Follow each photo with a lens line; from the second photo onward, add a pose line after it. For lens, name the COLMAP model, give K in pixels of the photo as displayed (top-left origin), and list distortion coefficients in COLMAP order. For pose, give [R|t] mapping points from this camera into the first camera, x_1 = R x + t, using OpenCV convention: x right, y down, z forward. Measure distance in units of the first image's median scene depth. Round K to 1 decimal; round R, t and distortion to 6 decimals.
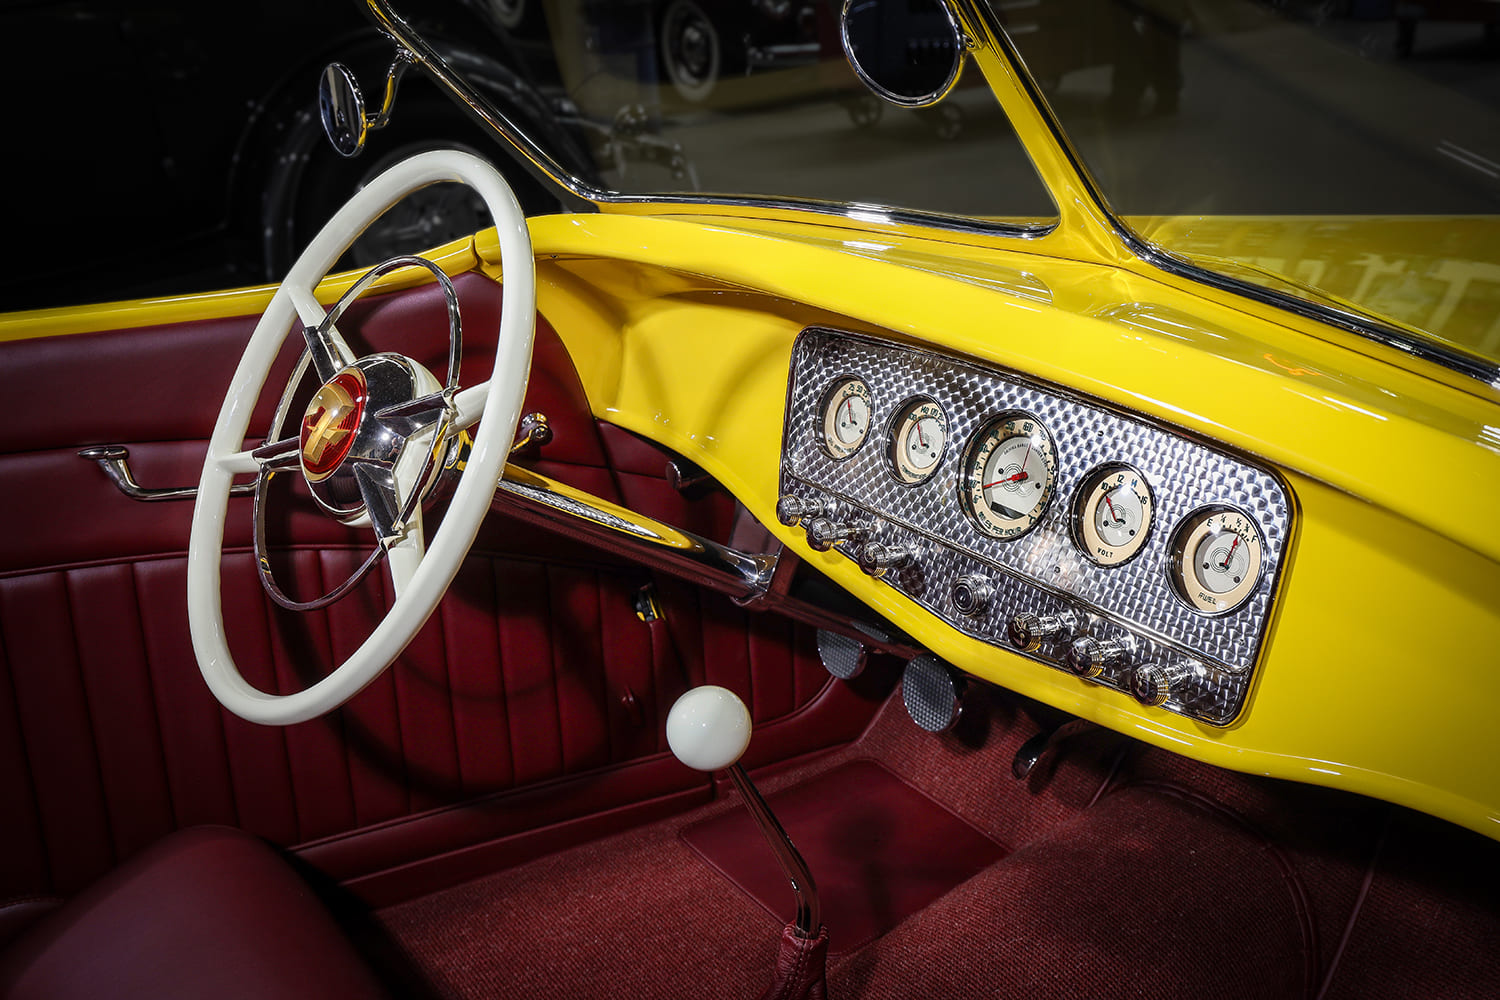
lens RADIAL K [[1503.9, 0, 824.5], [0, 1503.9, 511.4], [0, 0, 1]] dist [0.026176, 0.000000]
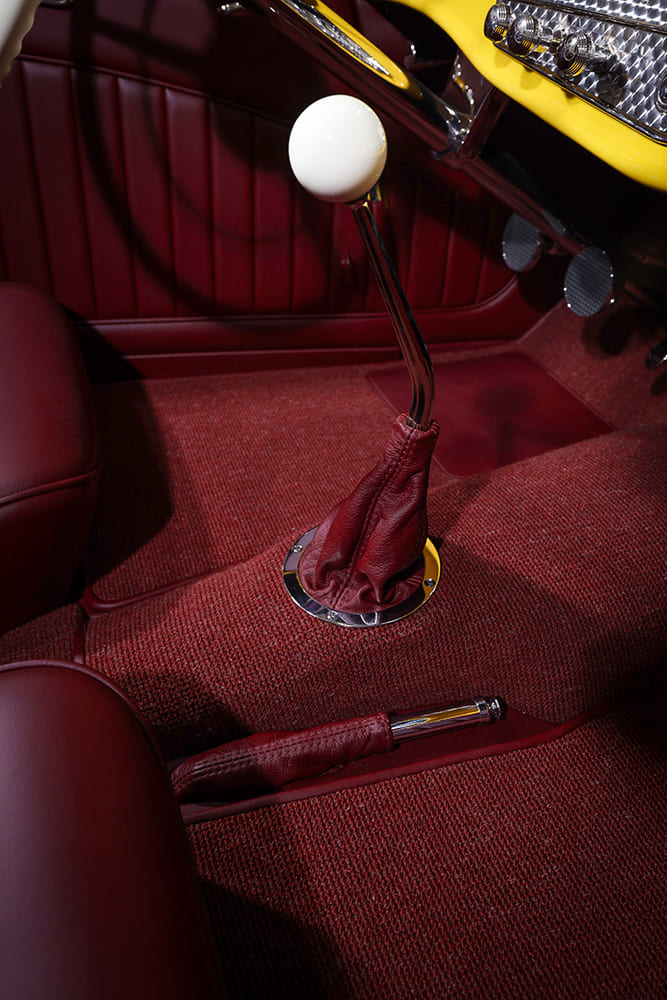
lens RADIAL K [[741.0, 0, 333.4], [0, 741.0, 504.2], [0, 0, 1]] dist [-0.028760, 0.001871]
pose [[0.952386, 0.227623, -0.202851, 0.041133], [-0.163043, 0.942415, 0.292012, 0.166544], [0.257638, -0.245034, 0.934655, 0.433010]]
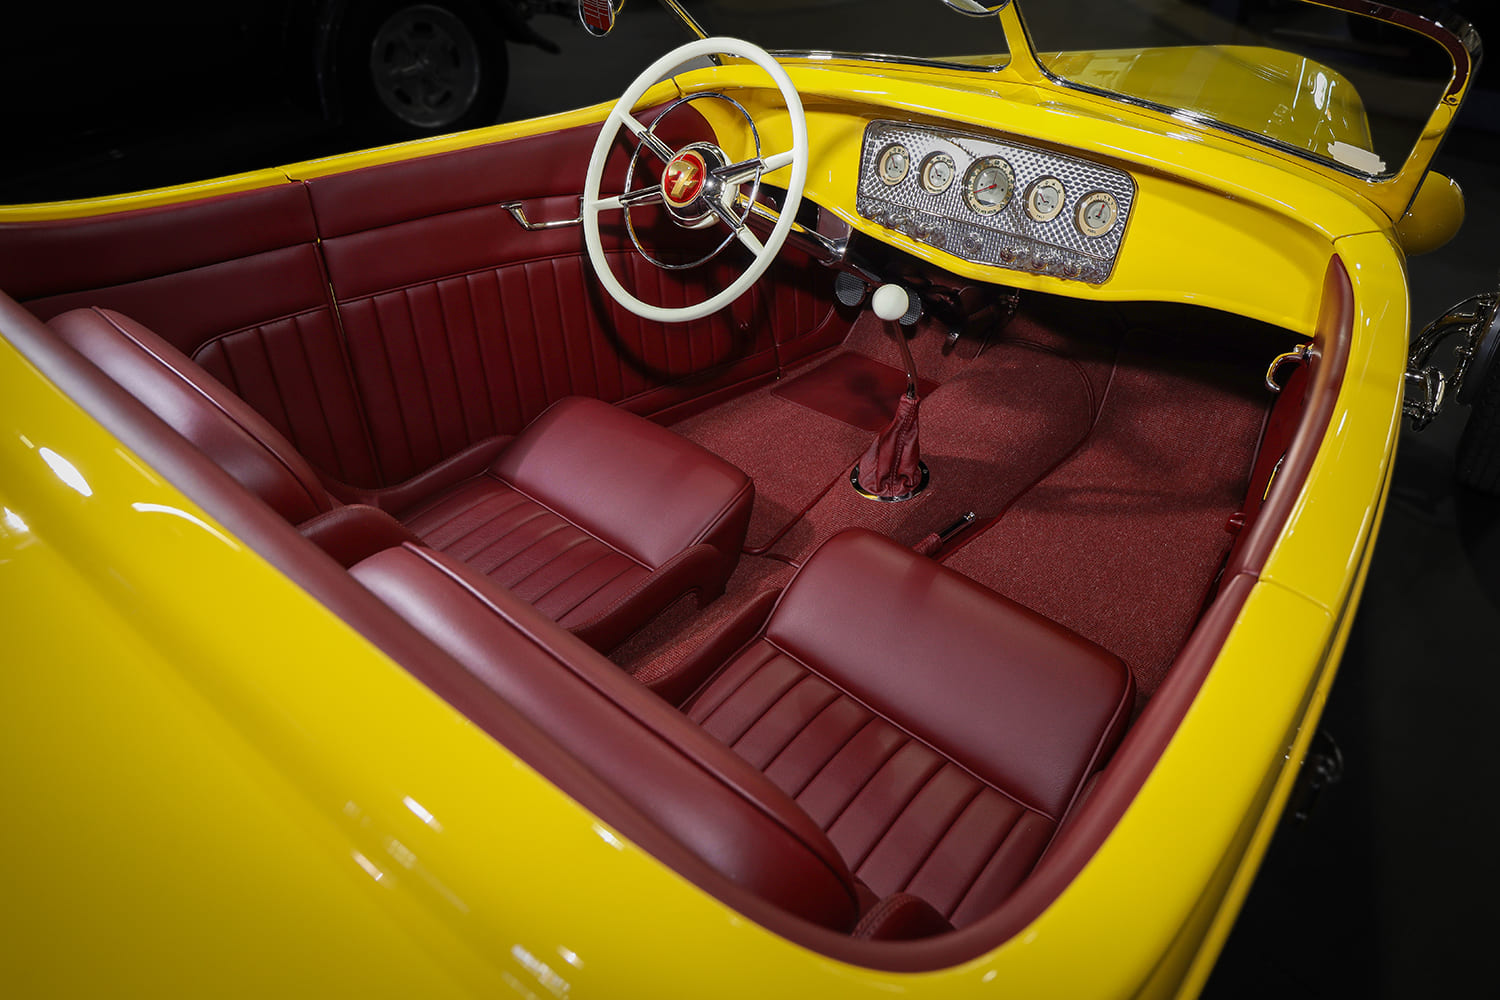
lens RADIAL K [[1111.5, 0, 754.9], [0, 1111.5, 495.0], [0, 0, 1]] dist [-0.028760, 0.001871]
pose [[0.977513, -0.106903, 0.181771, -0.484632], [0.067789, 0.975525, 0.209178, 0.048061], [-0.199684, -0.192152, 0.960835, -0.508142]]
